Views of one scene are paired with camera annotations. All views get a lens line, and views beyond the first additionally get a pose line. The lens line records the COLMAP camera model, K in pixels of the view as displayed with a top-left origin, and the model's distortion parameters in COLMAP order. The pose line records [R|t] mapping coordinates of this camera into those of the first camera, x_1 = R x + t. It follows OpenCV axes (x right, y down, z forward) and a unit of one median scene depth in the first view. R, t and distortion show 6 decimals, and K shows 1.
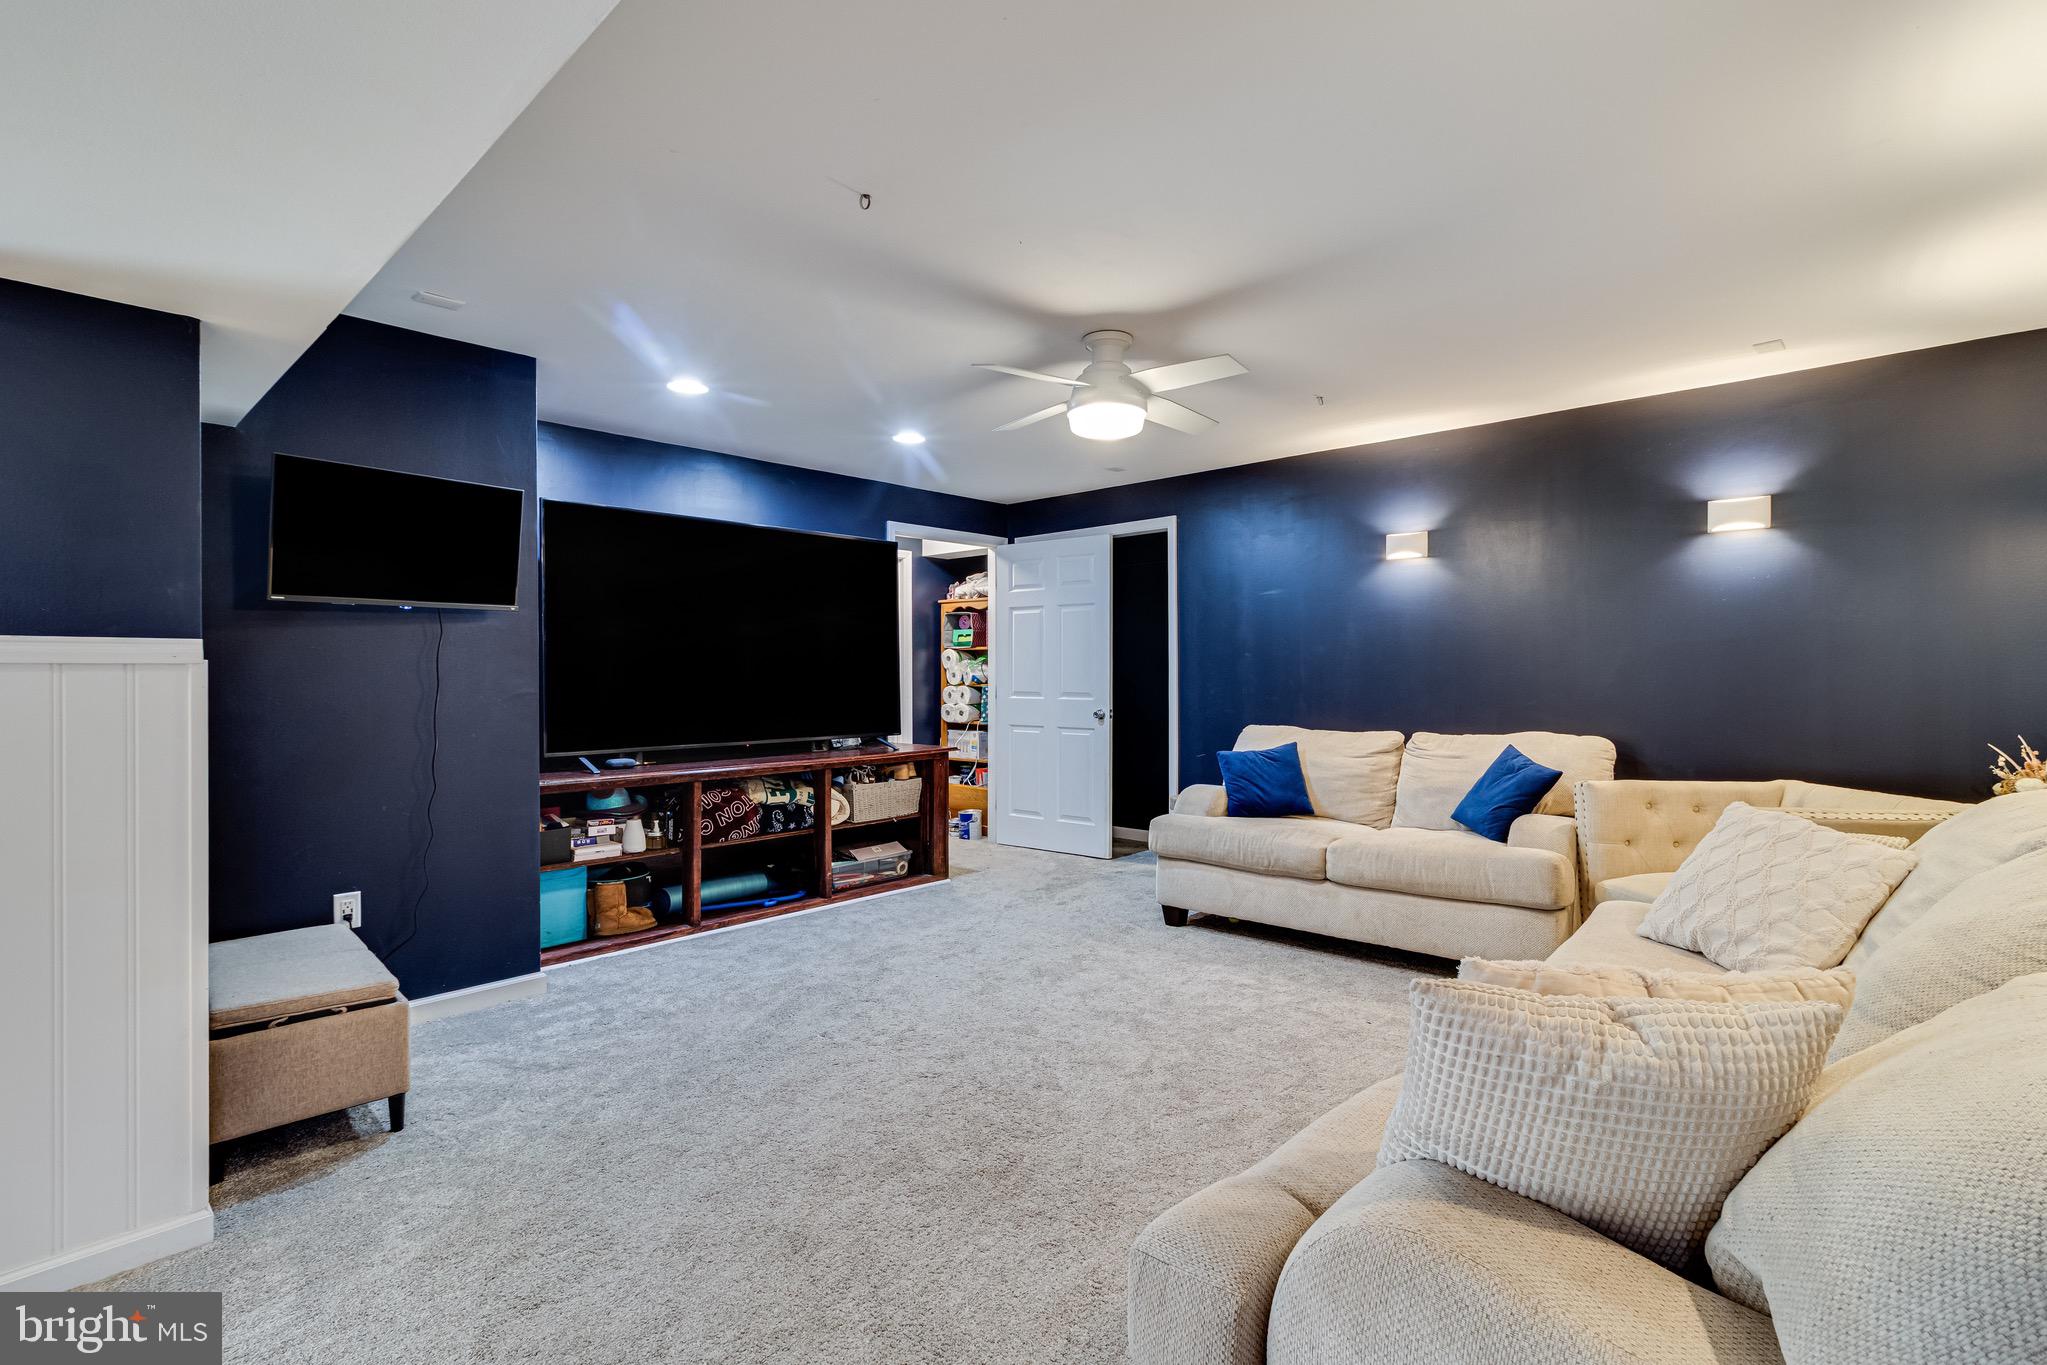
lens RADIAL K [[946.4, 0, 1027.5], [0, 946.4, 678.9], [0, 0, 1]] dist [0.002983, -0.000510]
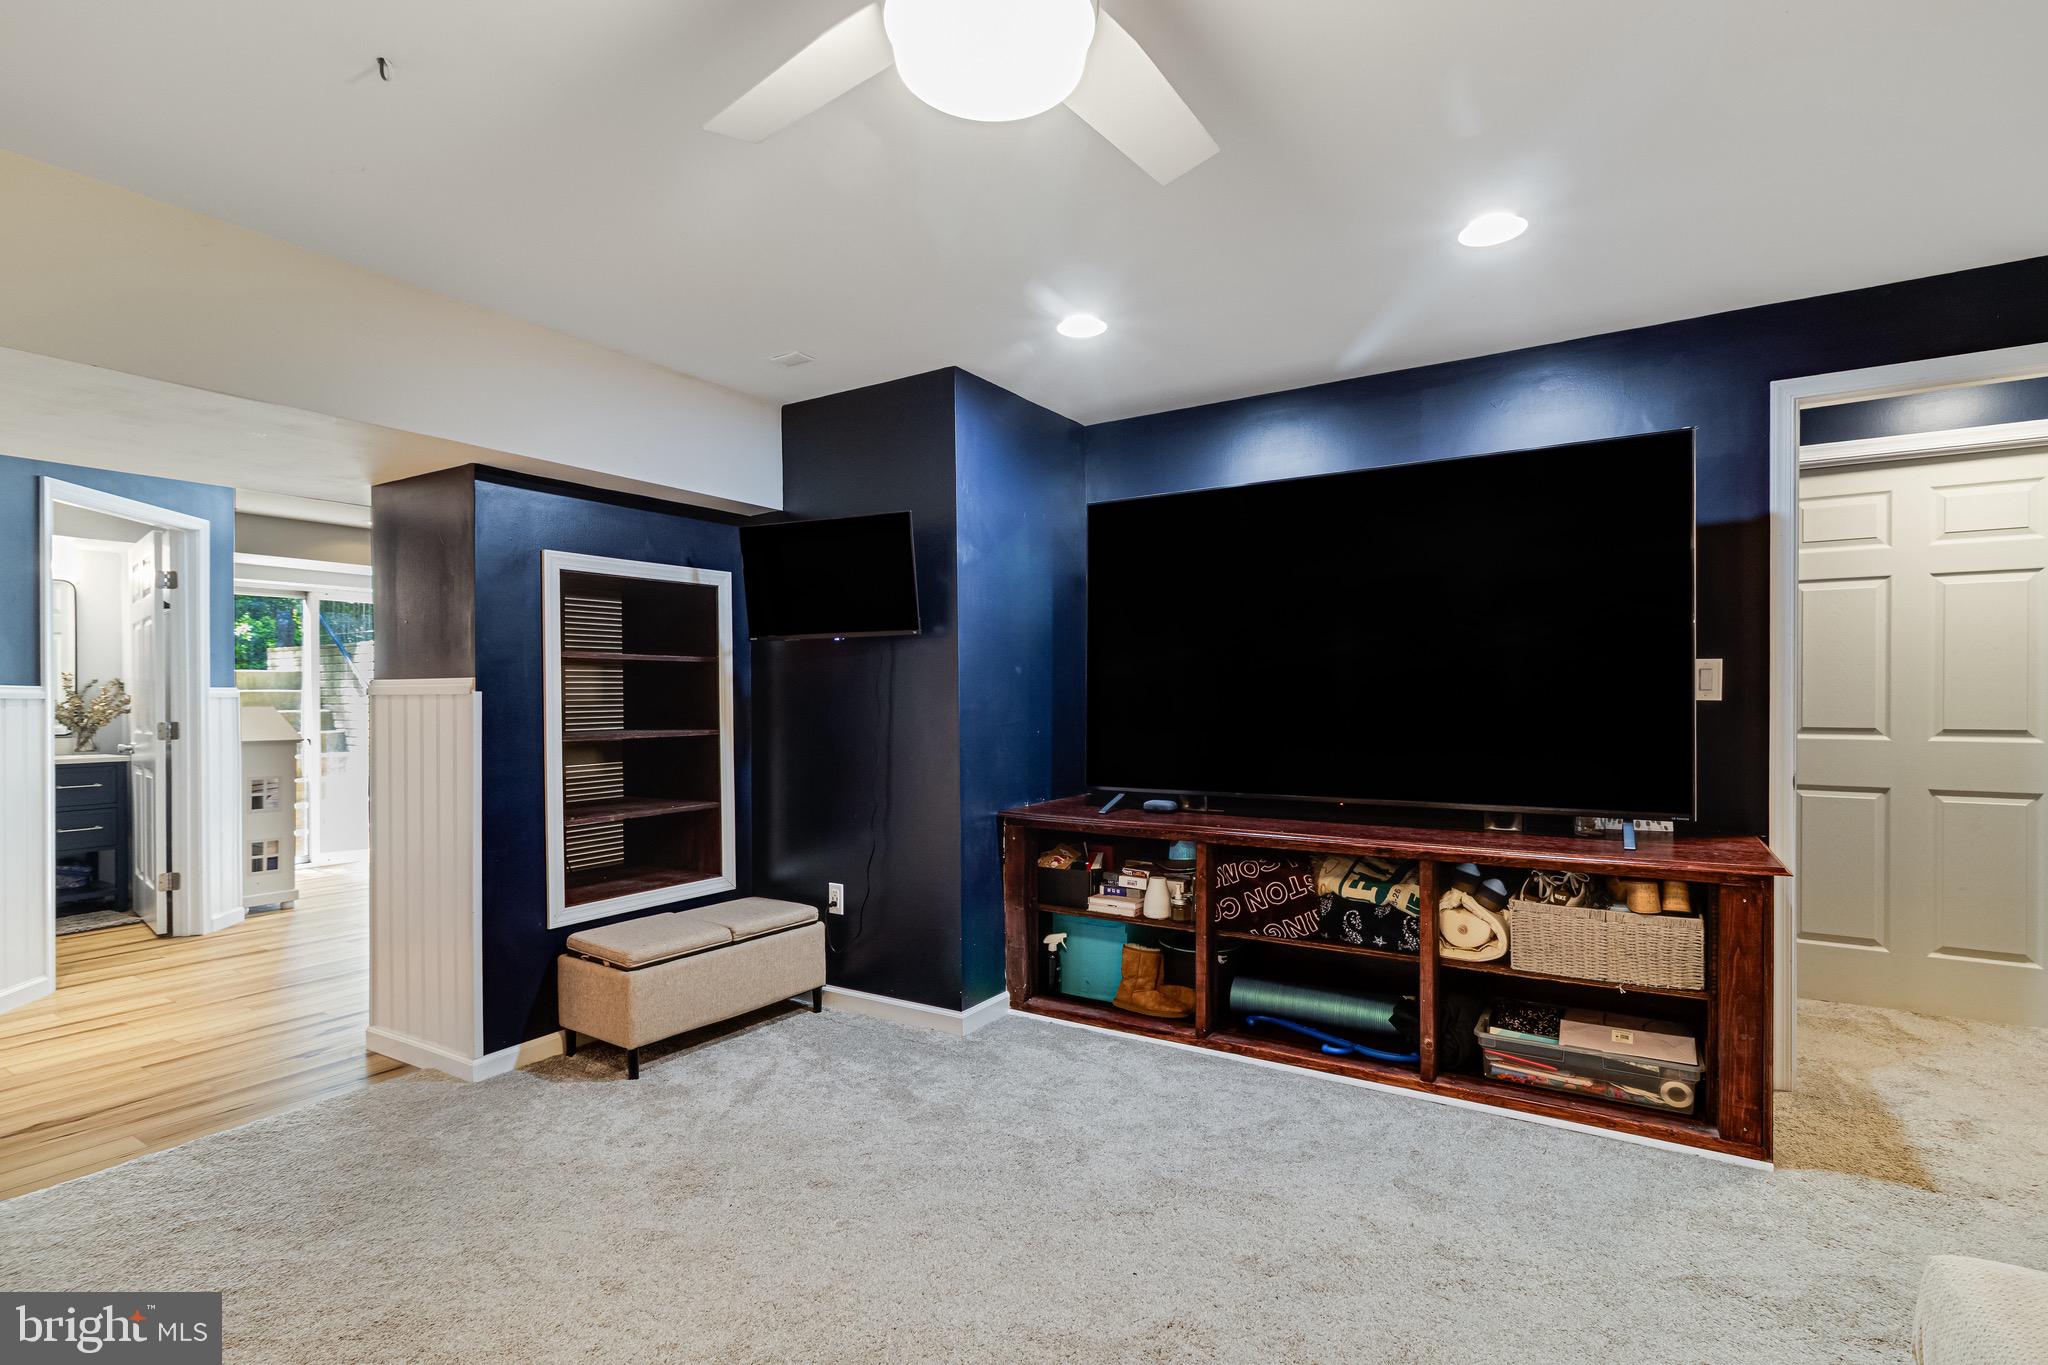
lens RADIAL K [[946.8, 0, 1030.6], [0, 946.8, 684.2], [0, 0, 1]] dist [0.002983, -0.000510]
pose [[0.200923, -0.010378, -0.979552, 0.325686], [-0.003654, 0.999929, -0.011343, -0.007414], [0.979600, 0.005858, 0.200871, 0.652352]]
